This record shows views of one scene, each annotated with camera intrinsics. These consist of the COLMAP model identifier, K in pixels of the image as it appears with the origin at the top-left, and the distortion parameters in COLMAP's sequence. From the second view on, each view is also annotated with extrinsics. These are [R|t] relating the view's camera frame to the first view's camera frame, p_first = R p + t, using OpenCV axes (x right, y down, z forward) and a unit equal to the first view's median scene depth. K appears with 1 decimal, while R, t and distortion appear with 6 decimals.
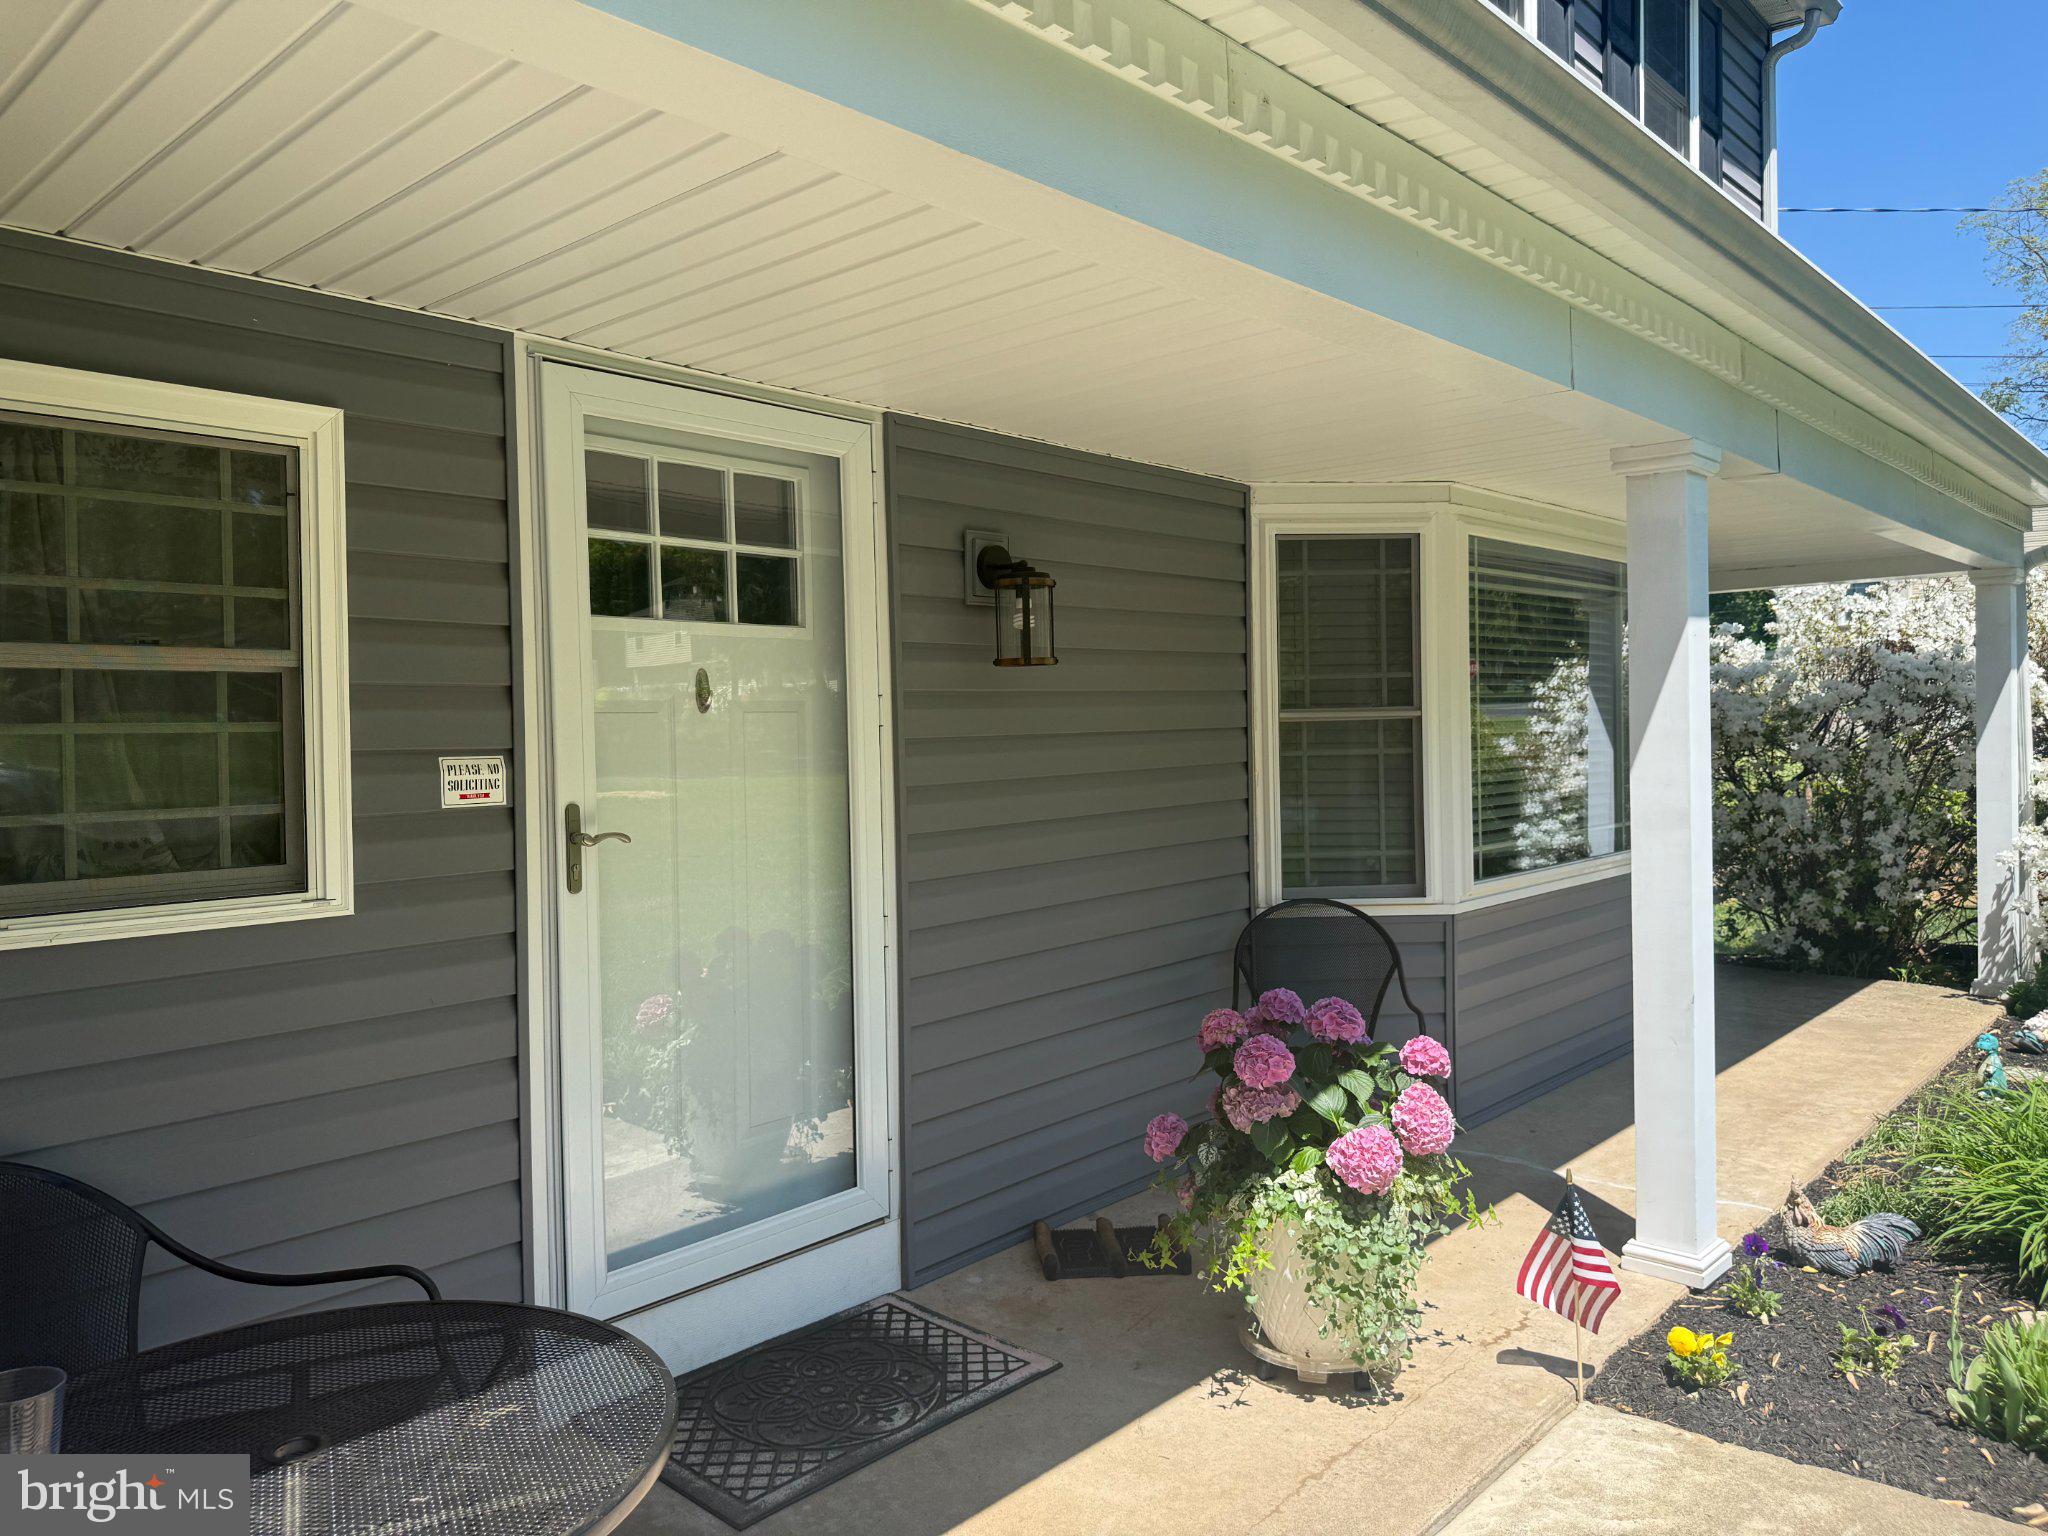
lens RADIAL K [[1428.1, 0, 1018.9], [0, 1428.1, 755.7], [0, 0, 1]] dist [0.065605, -0.000267]
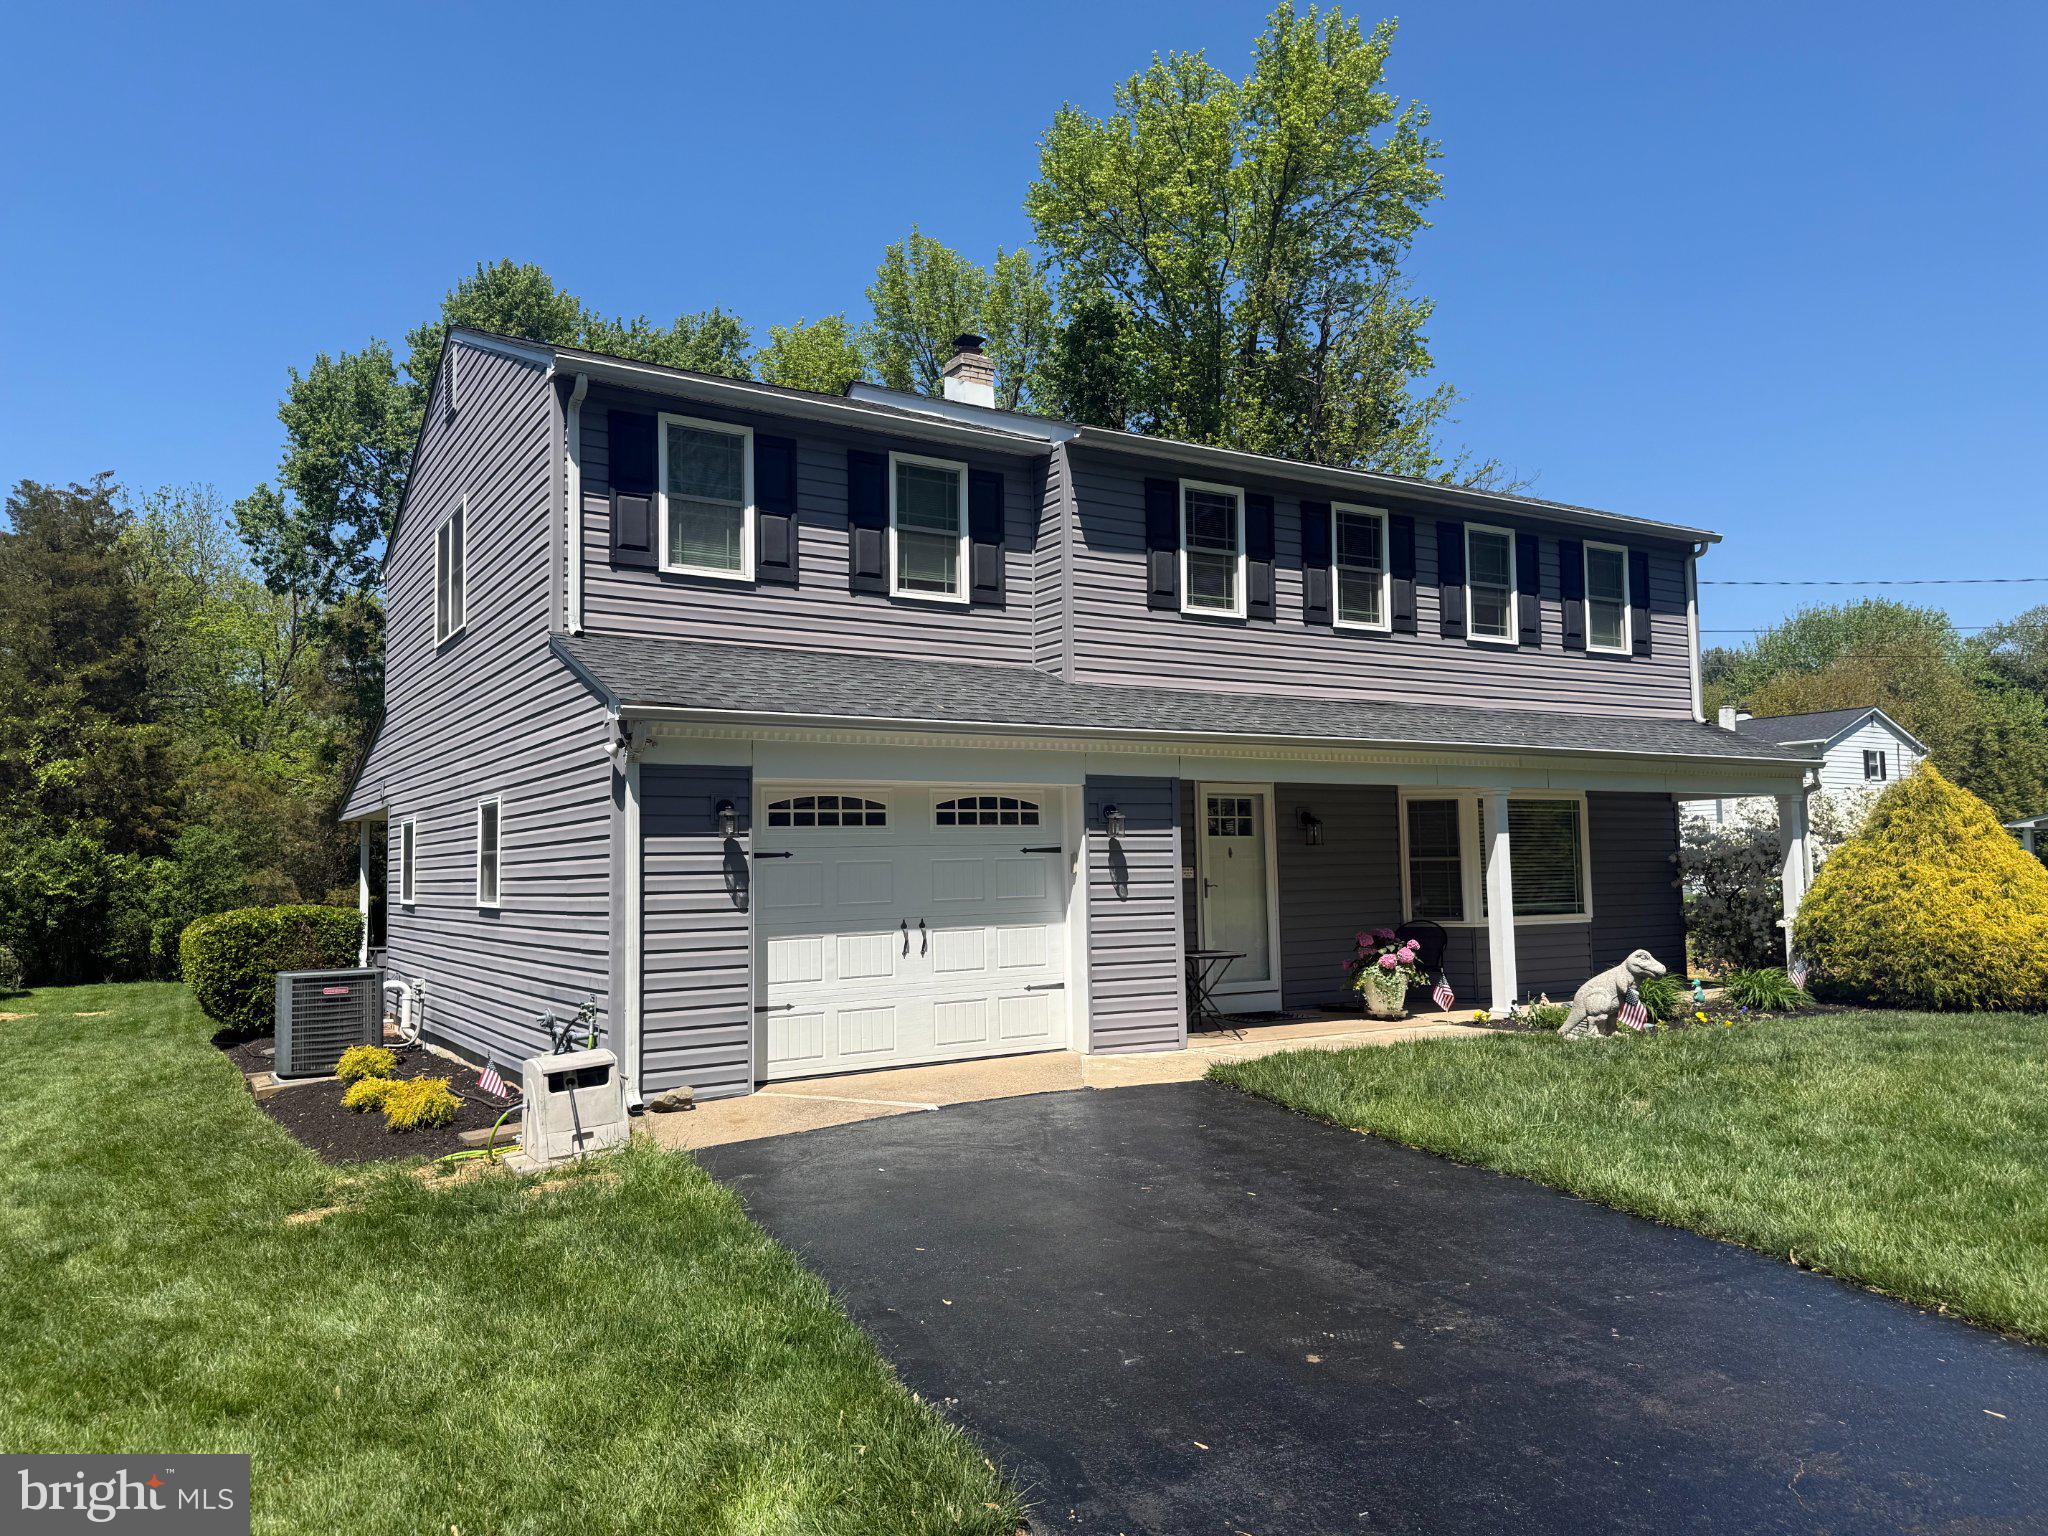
lens RADIAL K [[1428.1, 0, 1027.7], [0, 1428.1, 758.8], [0, 0, 1]] dist [0.065605, -0.000267]
pose [[0.962155, -0.019985, -0.271768, 0.312732], [-0.007223, 0.995086, -0.098746, 0.087585], [0.272406, 0.096972, 0.957283, -2.852597]]
